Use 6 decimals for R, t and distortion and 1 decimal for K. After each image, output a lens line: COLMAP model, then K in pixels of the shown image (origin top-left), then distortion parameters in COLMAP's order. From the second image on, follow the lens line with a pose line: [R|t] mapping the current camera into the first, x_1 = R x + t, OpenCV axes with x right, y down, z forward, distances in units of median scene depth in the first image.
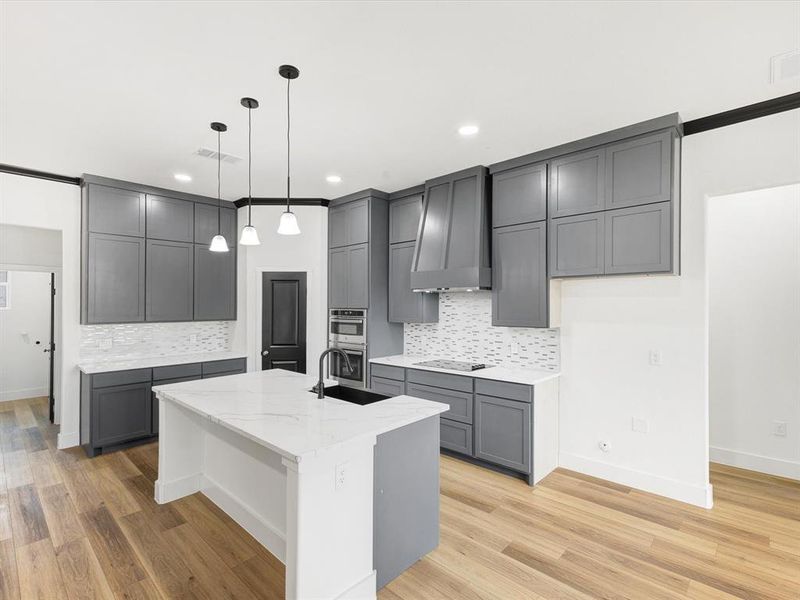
lens RADIAL K [[392.5, 0, 398.8], [0, 392.5, 298.6], [0, 0, 1]] dist [0.006508, 0.001186]
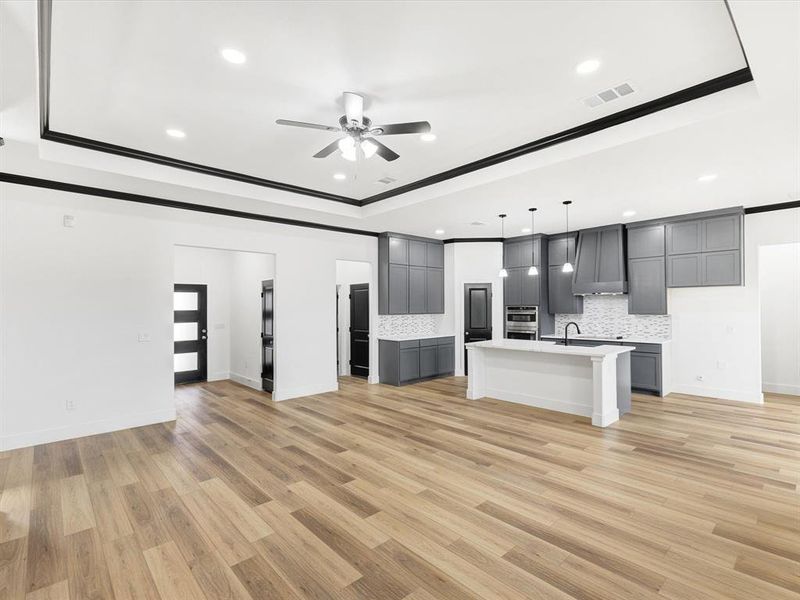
lens RADIAL K [[386.7, 0, 392.5], [0, 386.7, 297.3], [0, 0, 1]] dist [0.000107, 0.000323]
pose [[0.995817, -0.008040, -0.091016, -0.567792], [0.007492, 0.999952, -0.006356, -0.003320], [0.091063, 0.005648, 0.995829, -0.713553]]
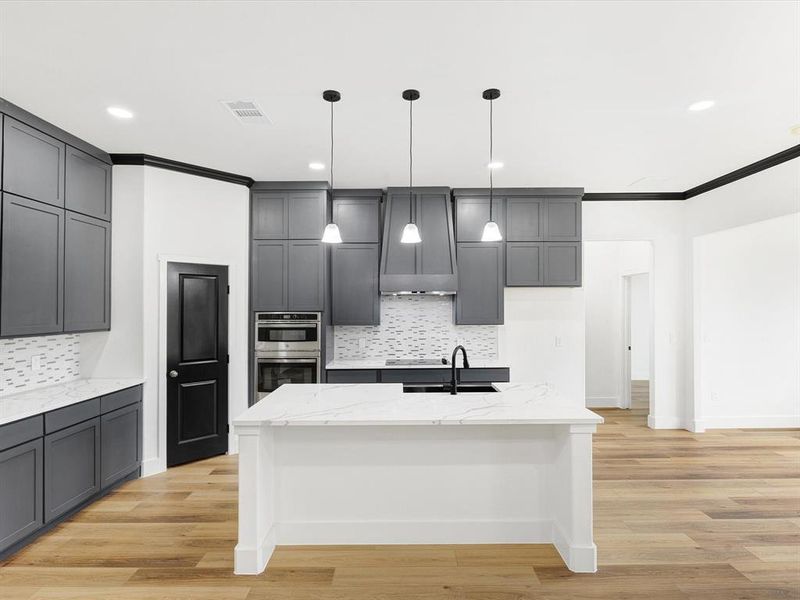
lens RADIAL K [[423.1, 0, 400.5], [0, 423.1, 303.8], [0, 0, 1]] dist [-0.002689, -0.000155]
pose [[0.728959, 0.004870, 0.684540, -0.648075], [-0.007023, 0.999975, 0.000364, 0.006371], [-0.684521, -0.005073, 0.728975, 0.159040]]
